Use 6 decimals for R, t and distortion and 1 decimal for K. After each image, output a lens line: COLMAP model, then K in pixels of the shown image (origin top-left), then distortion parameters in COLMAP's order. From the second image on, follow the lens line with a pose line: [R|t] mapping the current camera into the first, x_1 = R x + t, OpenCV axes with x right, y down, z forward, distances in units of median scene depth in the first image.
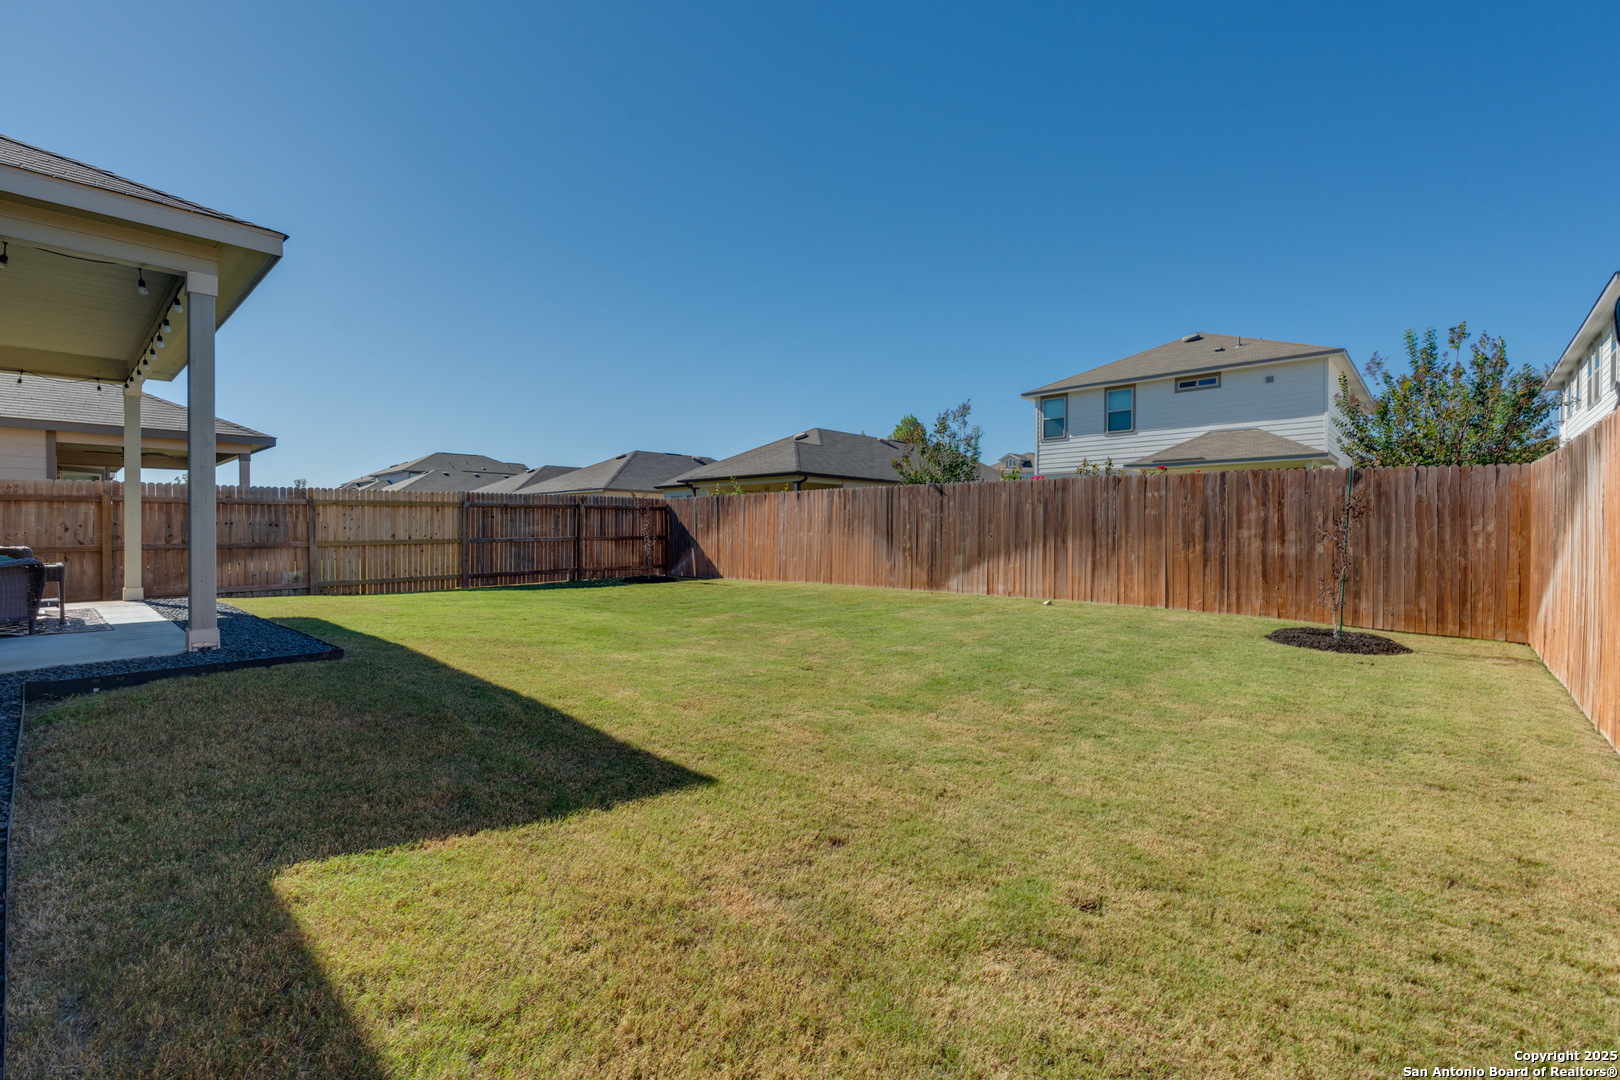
lens RADIAL K [[715.0, 0, 817.6], [0, 715.0, 520.8], [0, 0, 1]] dist [-0.004201, 0.000013]
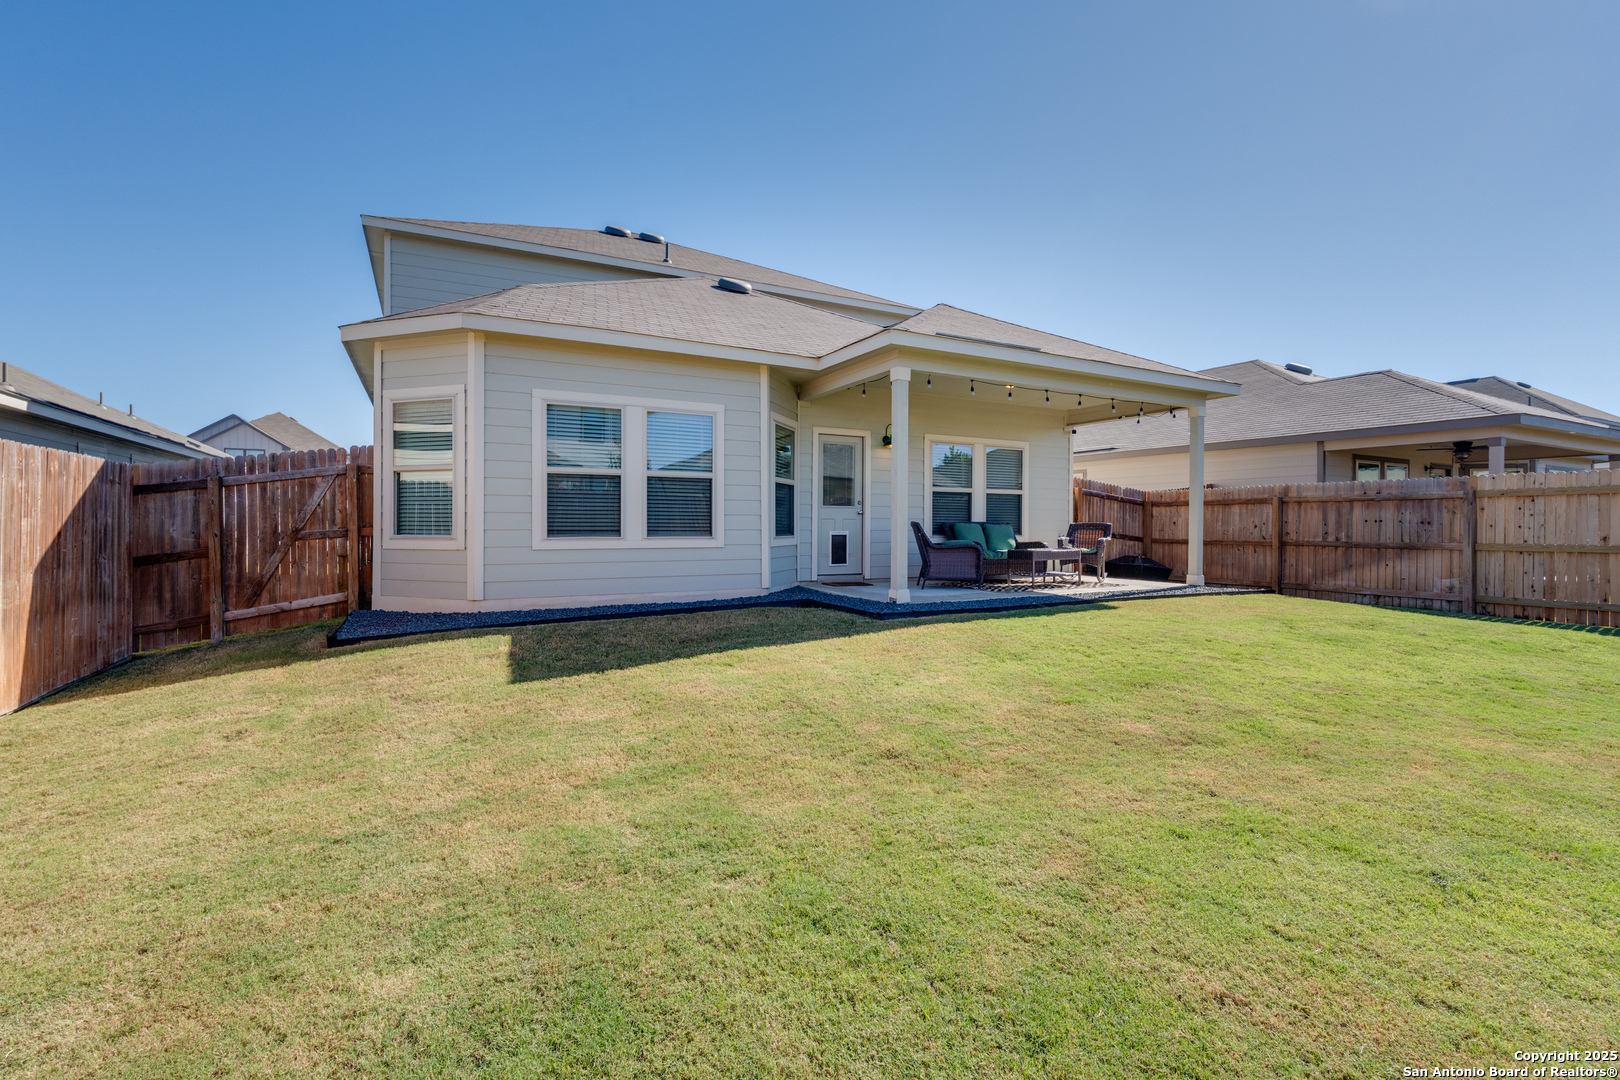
lens RADIAL K [[715.0, 0, 817.6], [0, 715.0, 520.8], [0, 0, 1]] dist [-0.004201, 0.000013]
pose [[-0.339065, -0.000921, -0.940762, 0.290425], [0.008072, 0.999960, -0.003888, 0.000949], [0.940728, -0.008912, -0.339044, 0.607334]]
